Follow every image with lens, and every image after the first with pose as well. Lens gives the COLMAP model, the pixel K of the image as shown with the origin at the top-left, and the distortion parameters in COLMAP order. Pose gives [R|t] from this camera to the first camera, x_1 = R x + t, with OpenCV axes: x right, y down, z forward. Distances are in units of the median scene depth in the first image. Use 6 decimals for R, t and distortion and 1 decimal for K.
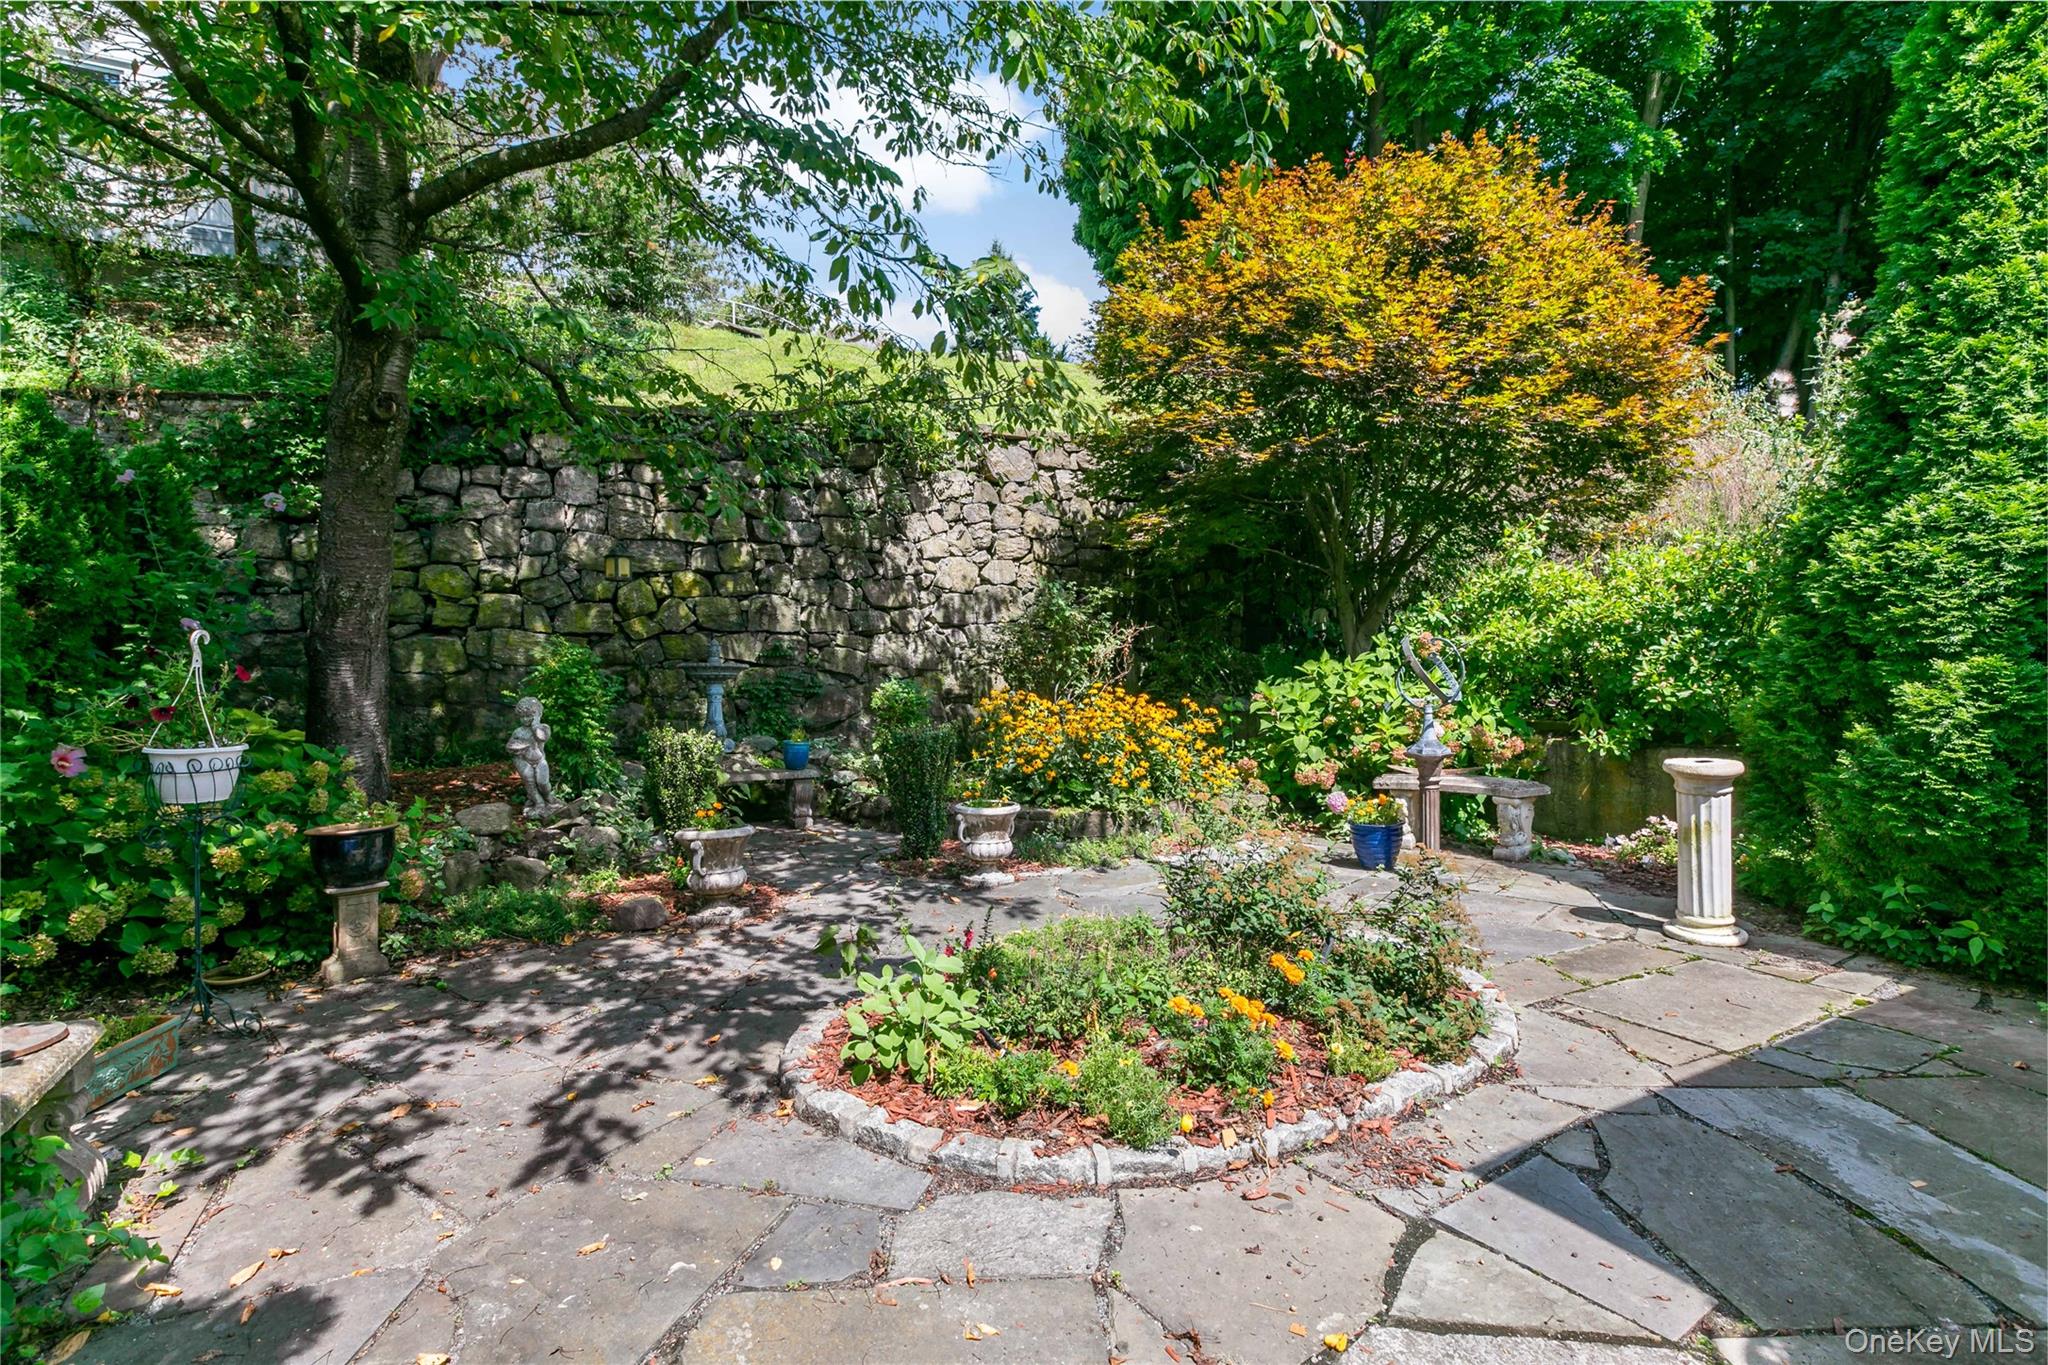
lens RADIAL K [[981.6, 0, 1019.4], [0, 981.6, 676.0], [0, 0, 1]] dist [-0.002944, -0.000488]
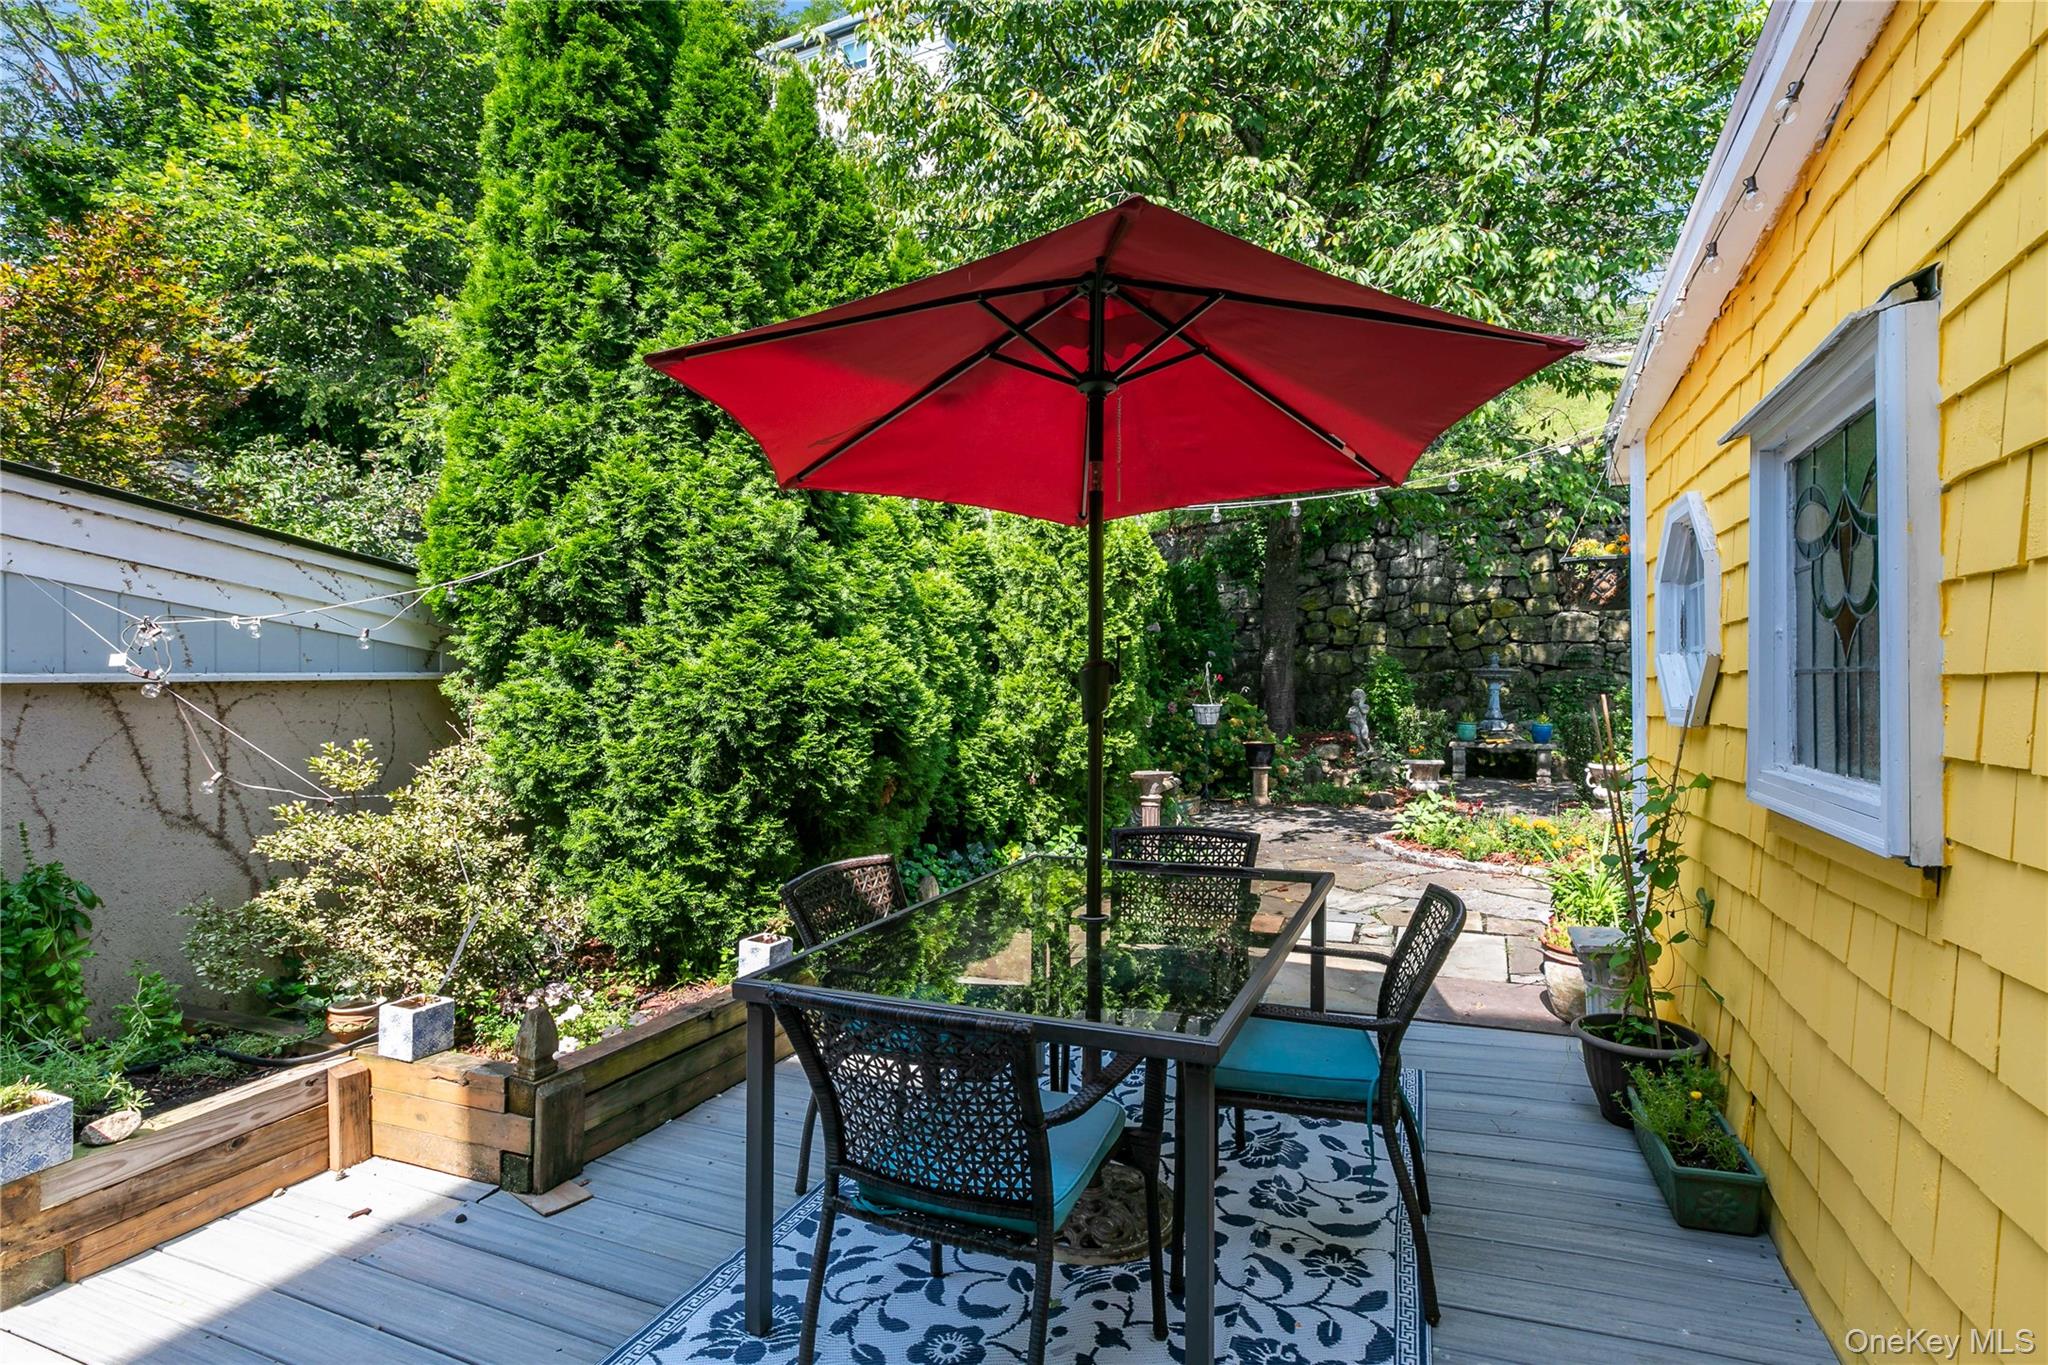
lens RADIAL K [[1012.6, 0, 1024.0], [0, 1012.6, 682.5], [0, 0, 1]] dist [-0.000503, -0.000029]
pose [[0.618466, 0.011800, -0.785723, 0.609828], [-0.002606, 0.999913, 0.012965, -0.014249], [0.785807, -0.005971, 0.618442, -0.661190]]
